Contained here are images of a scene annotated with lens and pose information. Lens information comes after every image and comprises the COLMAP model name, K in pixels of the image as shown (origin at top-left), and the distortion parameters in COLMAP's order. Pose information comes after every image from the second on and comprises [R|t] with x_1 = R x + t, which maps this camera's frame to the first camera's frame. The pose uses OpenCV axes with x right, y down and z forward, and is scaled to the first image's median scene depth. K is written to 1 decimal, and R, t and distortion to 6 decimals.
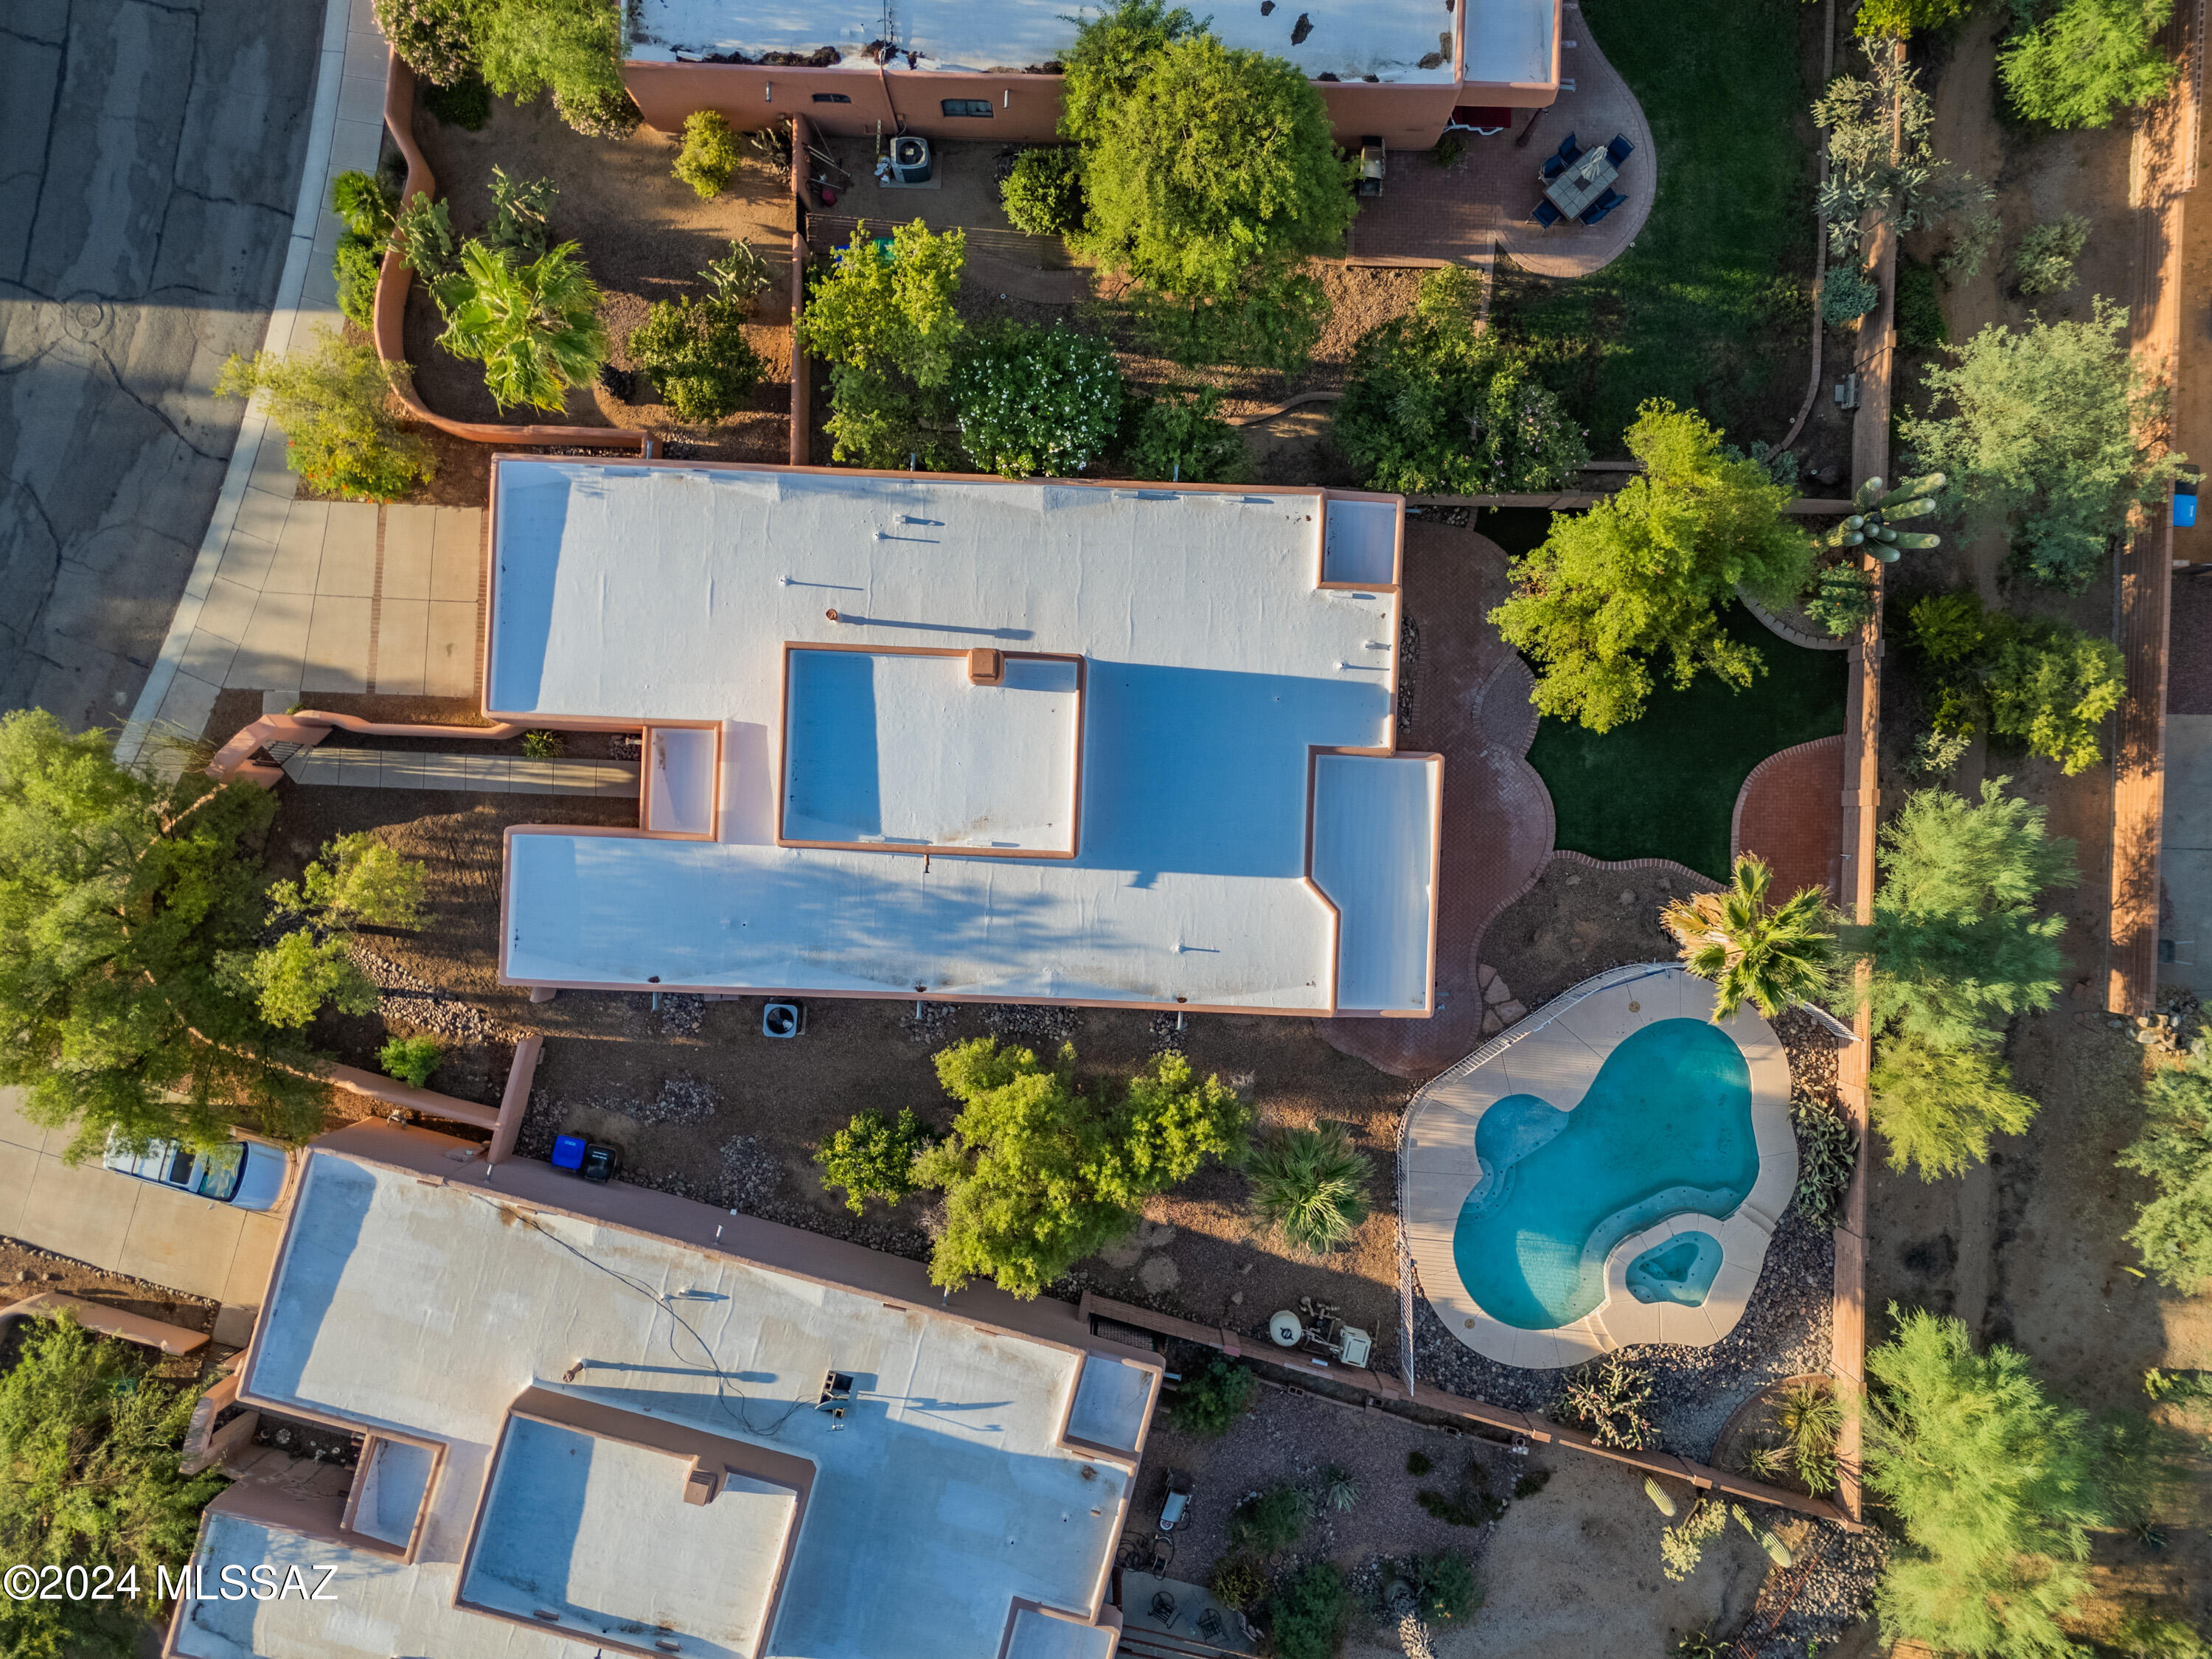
lens RADIAL K [[1555.0, 0, 1113.2], [0, 1555.0, 828.1], [0, 0, 1]] dist [0.059468, -0.038194]
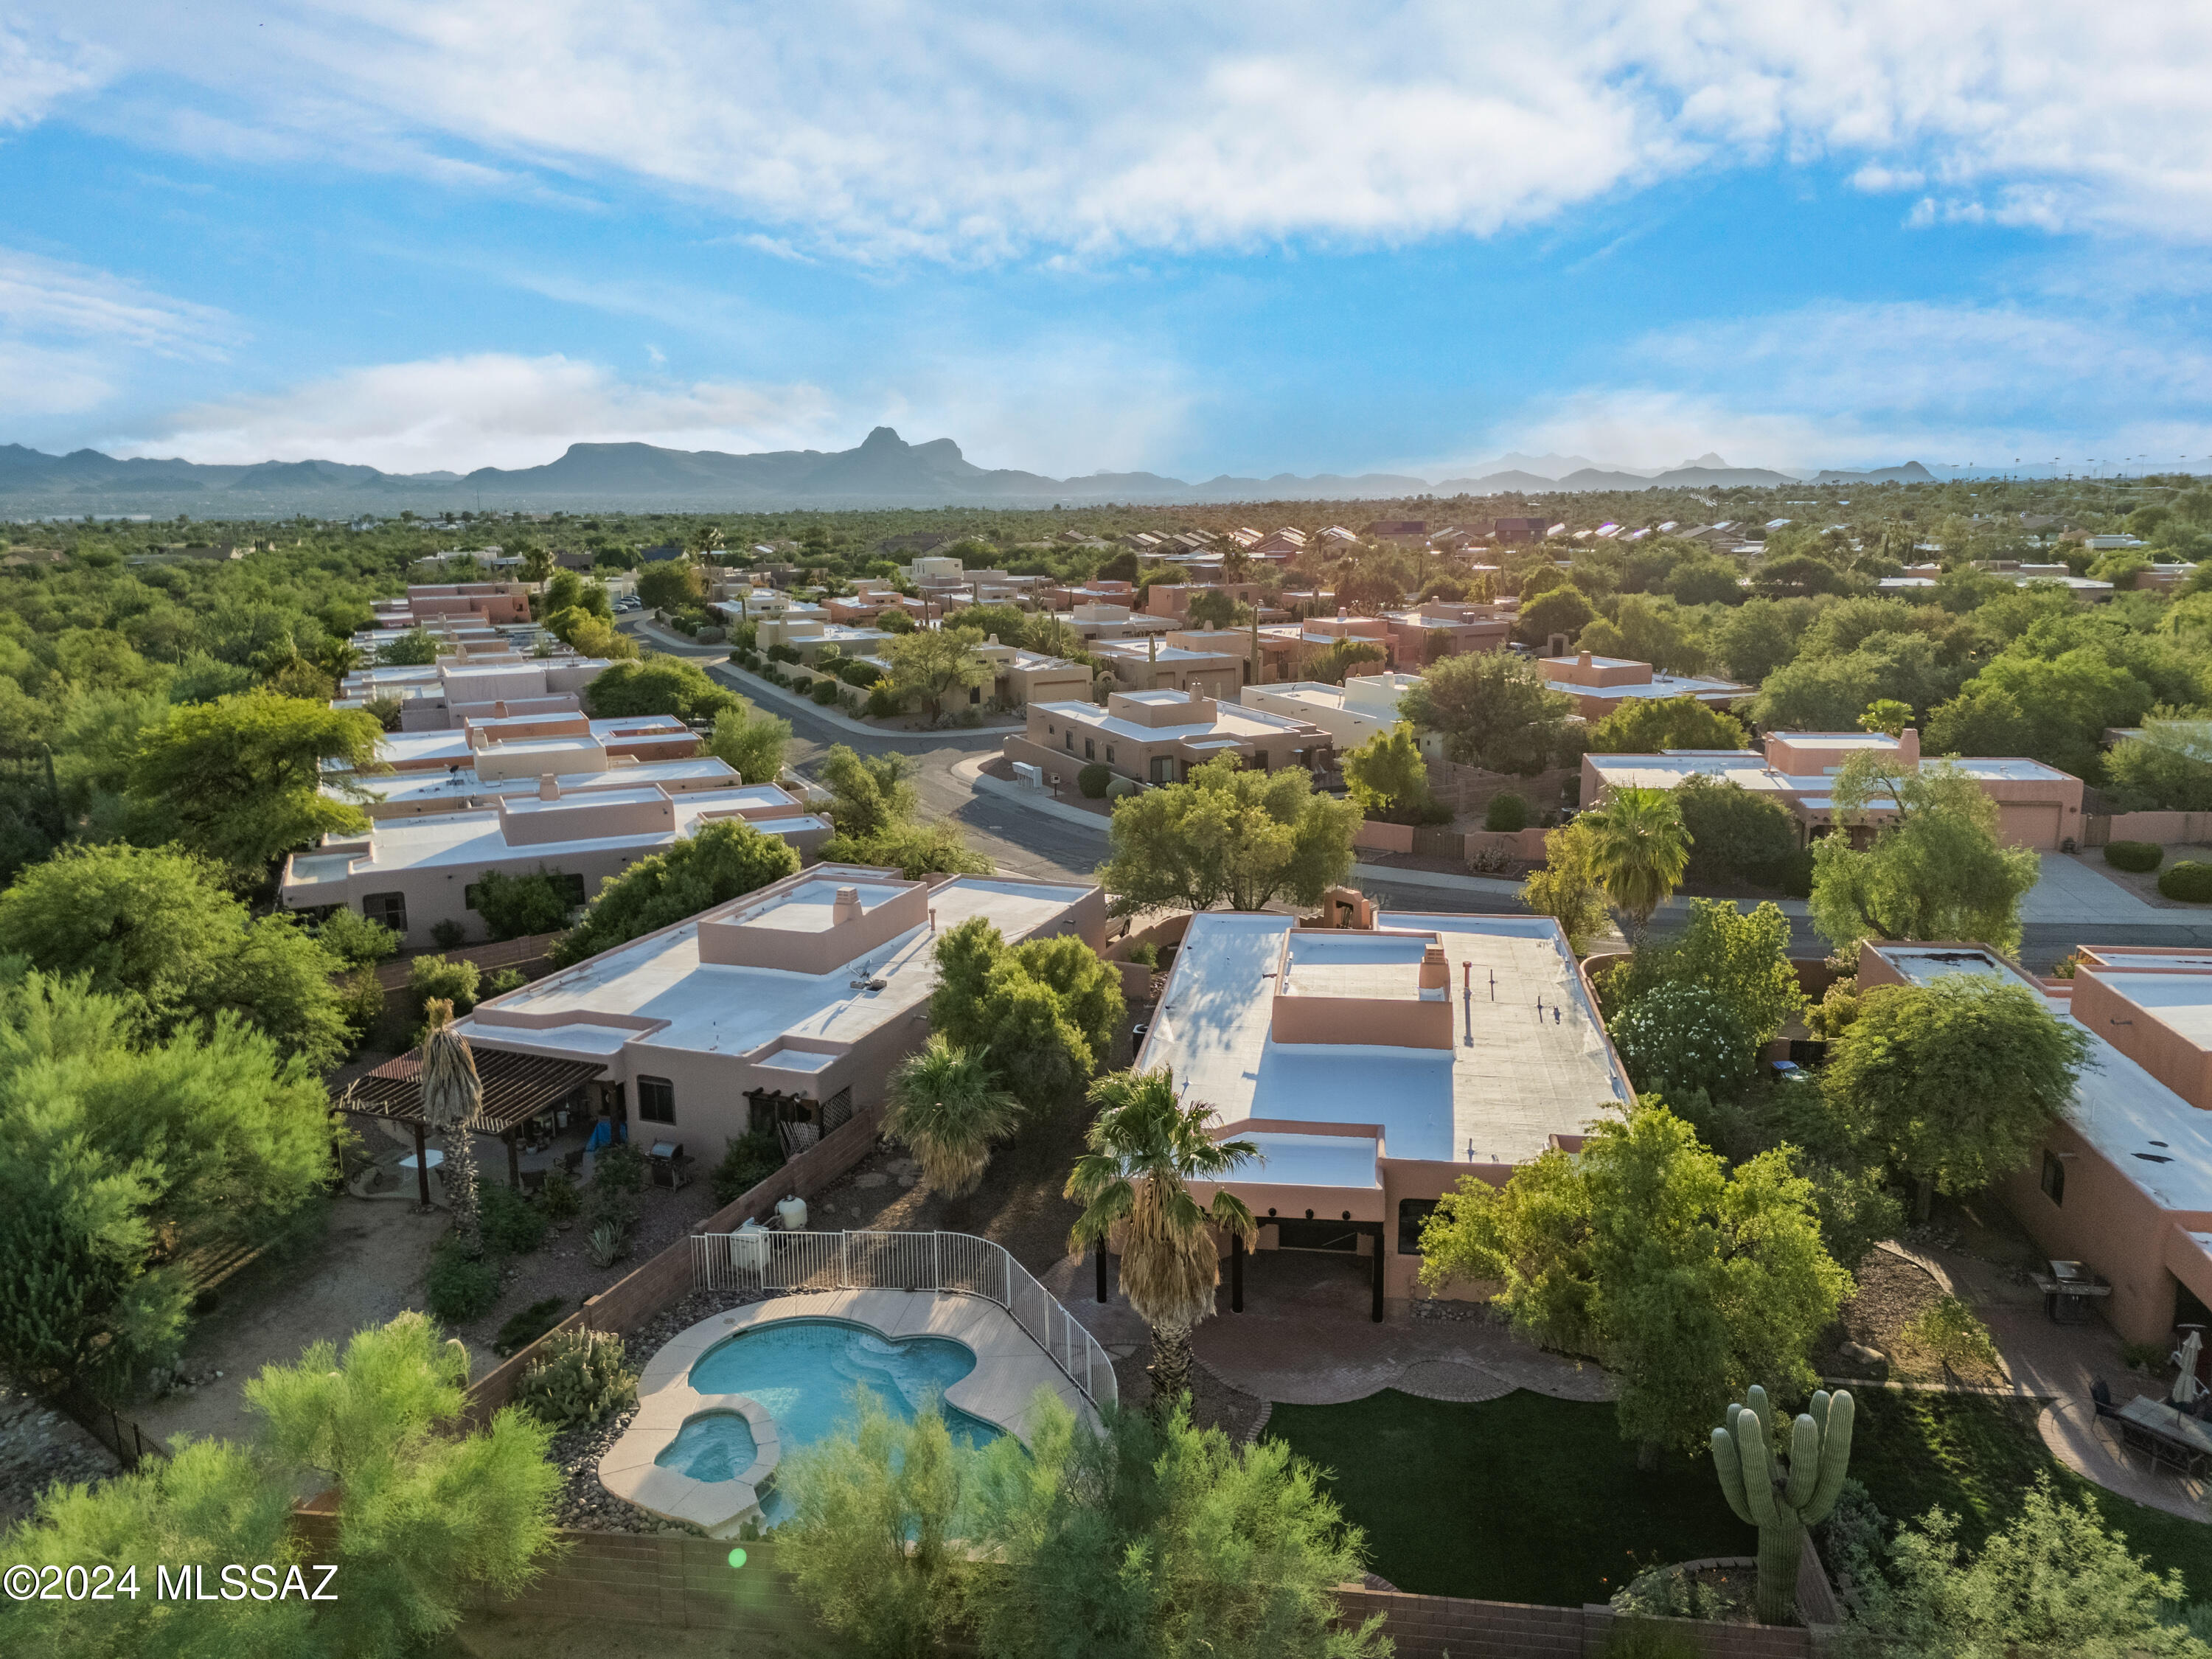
lens RADIAL K [[1555.0, 0, 1113.2], [0, 1555.0, 828.1], [0, 0, 1]] dist [0.059468, -0.038194]
pose [[-0.108254, 0.255681, -0.960681, 1.030083], [-0.993959, -0.010289, 0.109266, 0.012441], [0.018052, 0.966707, 0.255250, 0.540549]]
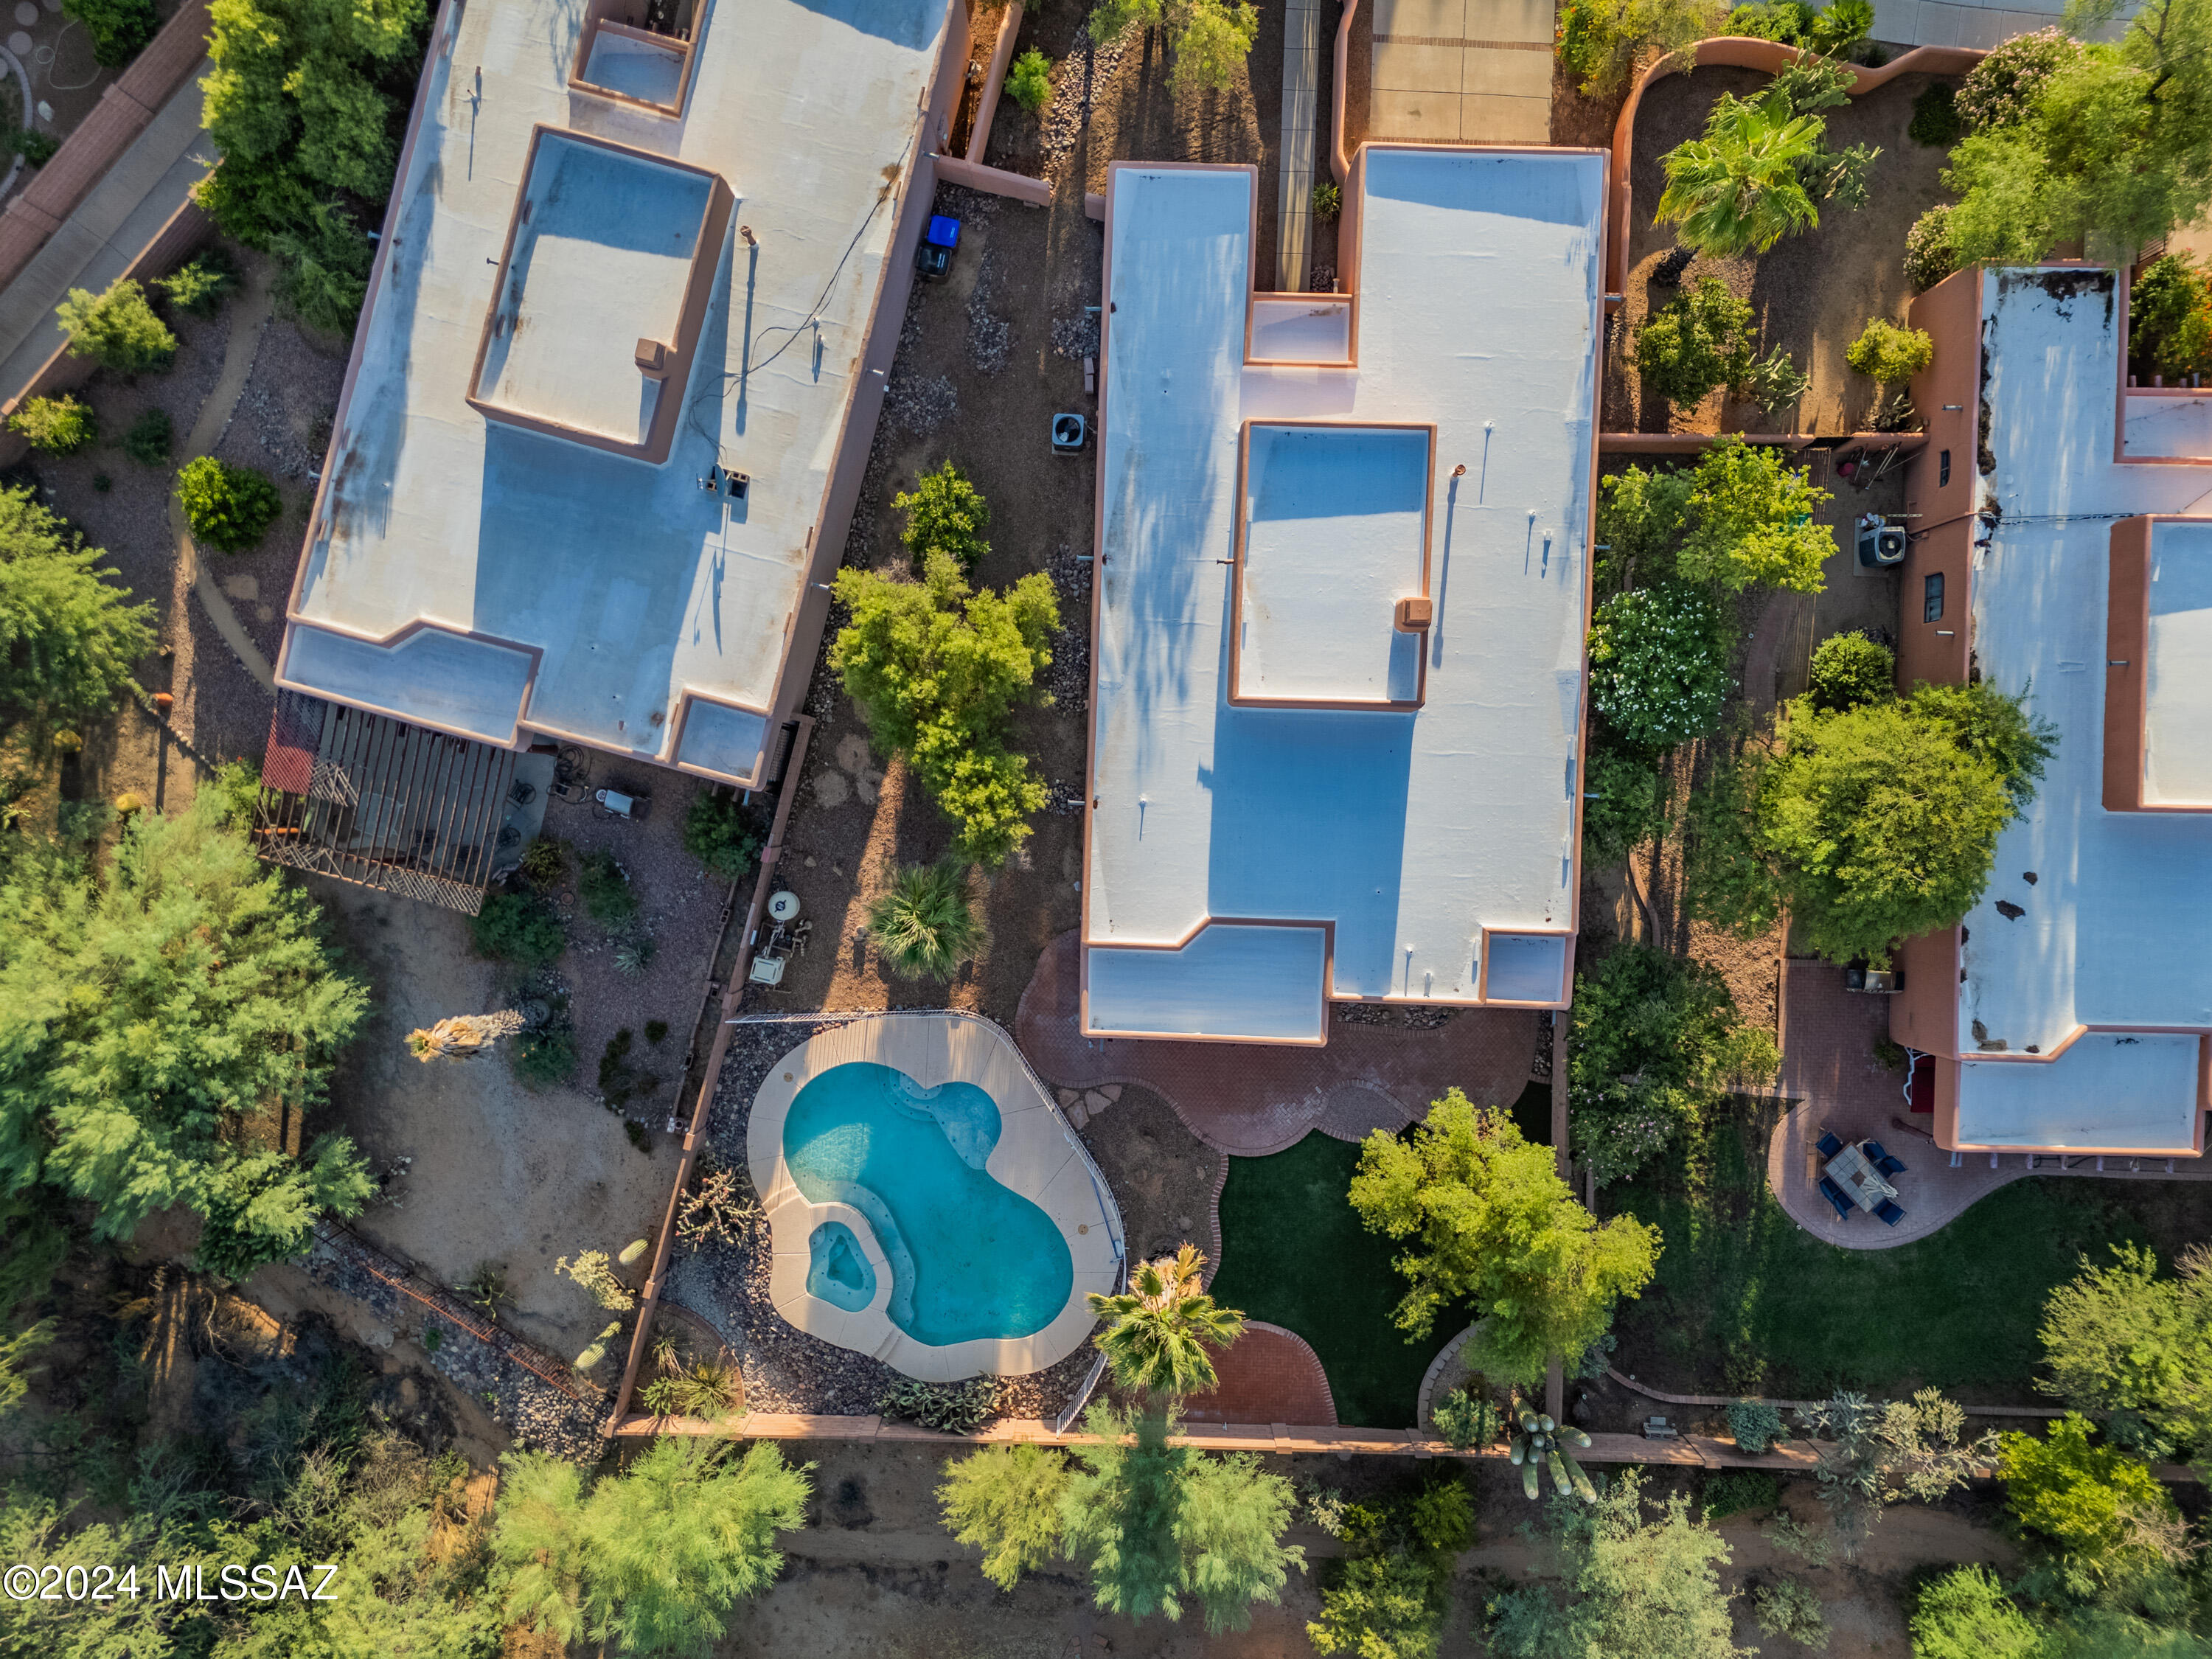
lens RADIAL K [[1555.0, 0, 1113.2], [0, 1555.0, 828.1], [0, 0, 1]] dist [0.059468, -0.038194]
pose [[0.005474, 0.999909, 0.012290, 0.046838], [-0.999952, 0.005374, 0.008145, 0.088528], [0.008078, -0.012334, 0.999891, -0.070007]]
